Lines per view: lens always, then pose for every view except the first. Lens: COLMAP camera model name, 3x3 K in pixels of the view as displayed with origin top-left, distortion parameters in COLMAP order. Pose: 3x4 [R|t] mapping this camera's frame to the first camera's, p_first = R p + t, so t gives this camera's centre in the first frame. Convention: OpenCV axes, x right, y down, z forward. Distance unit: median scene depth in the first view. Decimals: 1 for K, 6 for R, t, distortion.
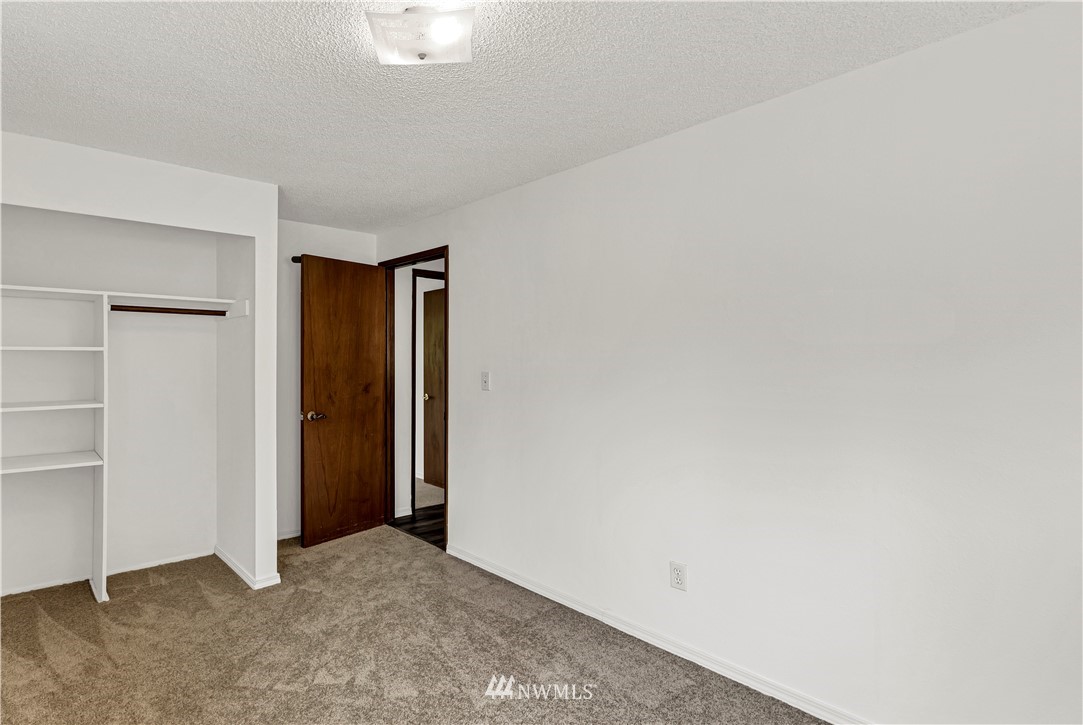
lens RADIAL K [[454.2, 0, 541.1], [0, 454.2, 361.2], [0, 0, 1]] dist [-0.000540, -0.000039]
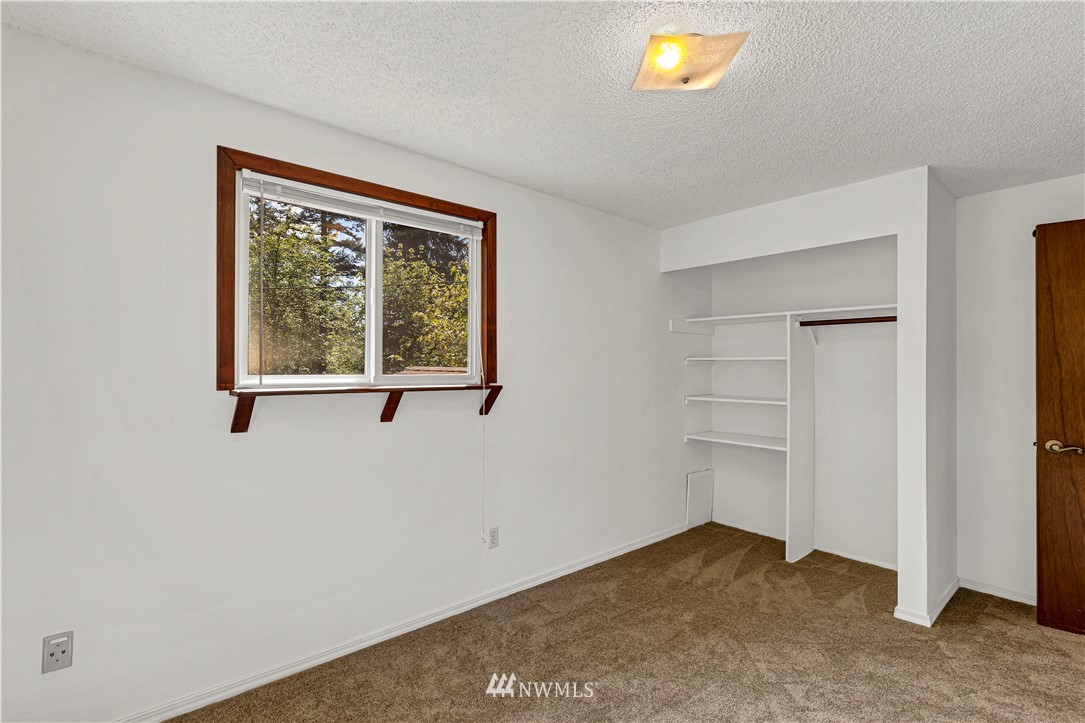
lens RADIAL K [[490.4, 0, 542.0], [0, 490.4, 367.8], [0, 0, 1]] dist [-0.003389, -0.001076]
pose [[0.102712, 0.003865, -0.994704, 0.301850], [-0.007814, 0.999965, 0.003079, 0.000392], [0.994680, 0.007456, 0.102739, 0.196335]]
